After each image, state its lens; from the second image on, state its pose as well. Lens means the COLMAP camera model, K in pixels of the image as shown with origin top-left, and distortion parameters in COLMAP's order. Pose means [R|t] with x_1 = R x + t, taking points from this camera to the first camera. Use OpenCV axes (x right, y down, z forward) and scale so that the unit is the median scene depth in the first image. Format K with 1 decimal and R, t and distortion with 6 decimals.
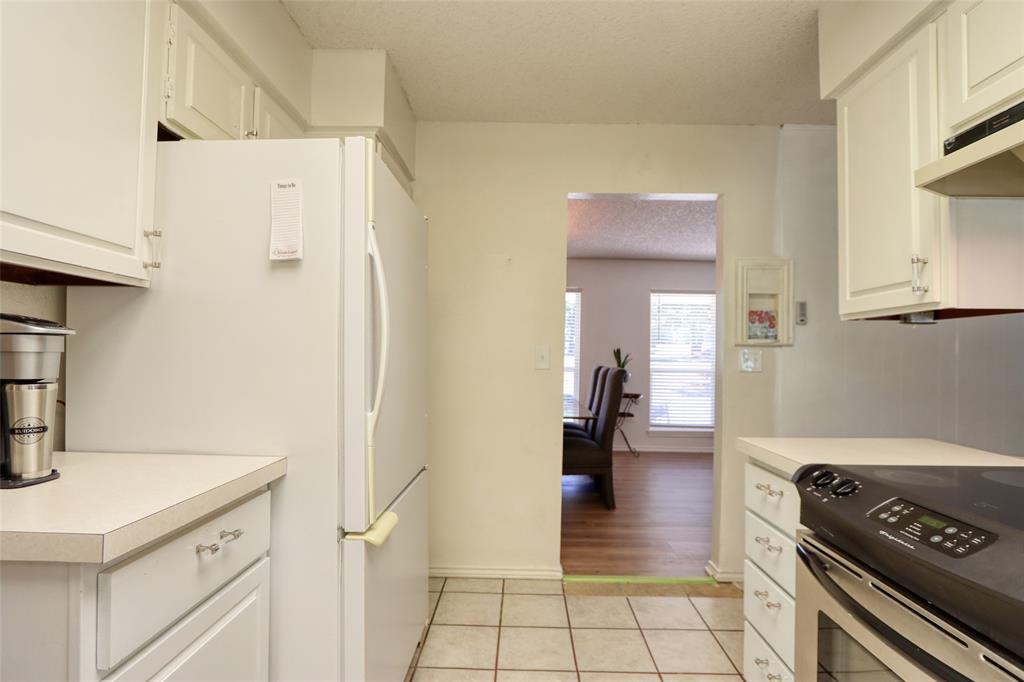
lens RADIAL K [[508.4, 0, 513.3], [0, 508.4, 351.7], [0, 0, 1]] dist [-0.009595, -0.000043]
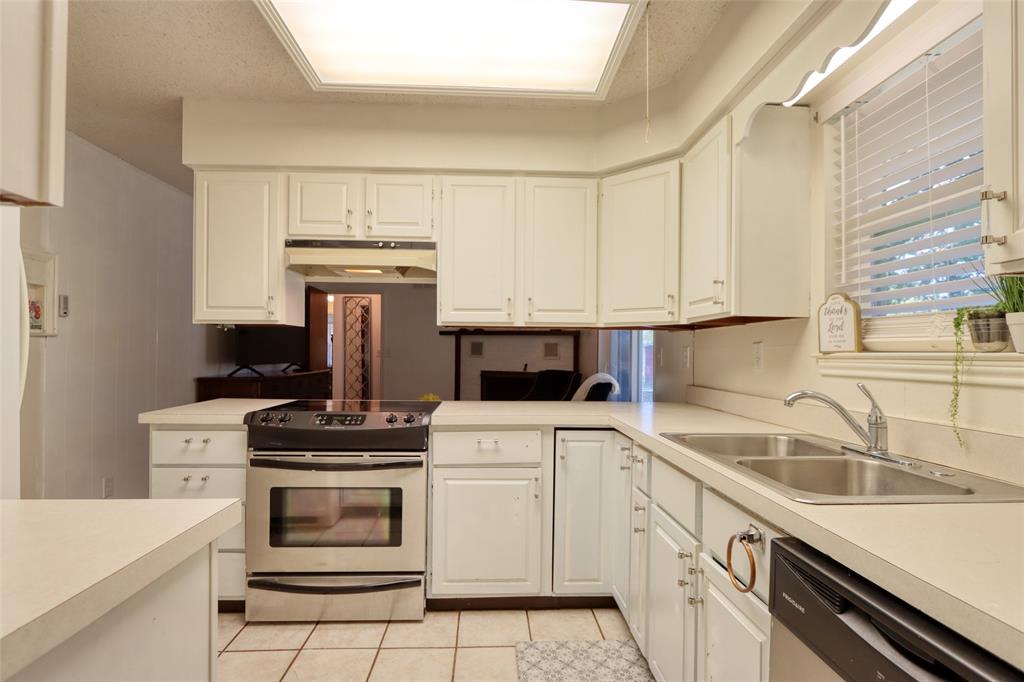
lens RADIAL K [[508.4, 0, 513.0], [0, 508.4, 344.7], [0, 0, 1]] dist [-0.009595, -0.000043]
pose [[-0.068909, 0.006277, 0.997603, -0.572697], [-0.018977, 0.999791, -0.007602, -0.004175], [-0.997442, -0.019455, -0.068776, 0.117173]]
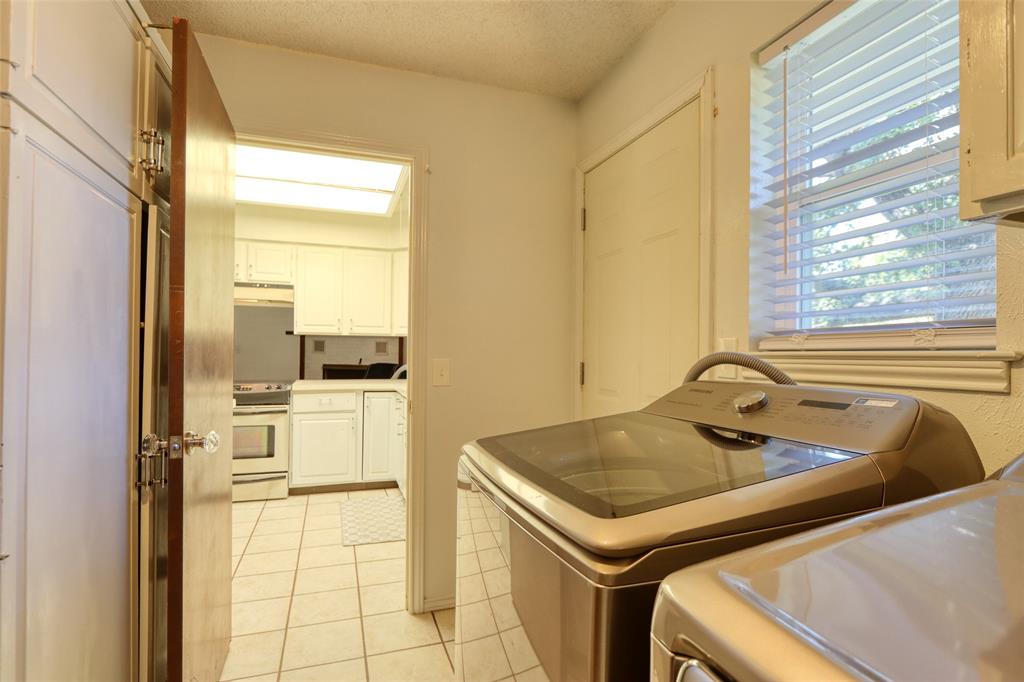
lens RADIAL K [[508.4, 0, 510.5], [0, 508.4, 351.8], [0, 0, 1]] dist [-0.009595, -0.000043]
pose [[-0.350956, -0.015440, 0.936265, -1.331998], [-0.025357, 0.999654, 0.006980, -0.016903], [-0.936049, -0.021291, -0.351226, 0.115773]]
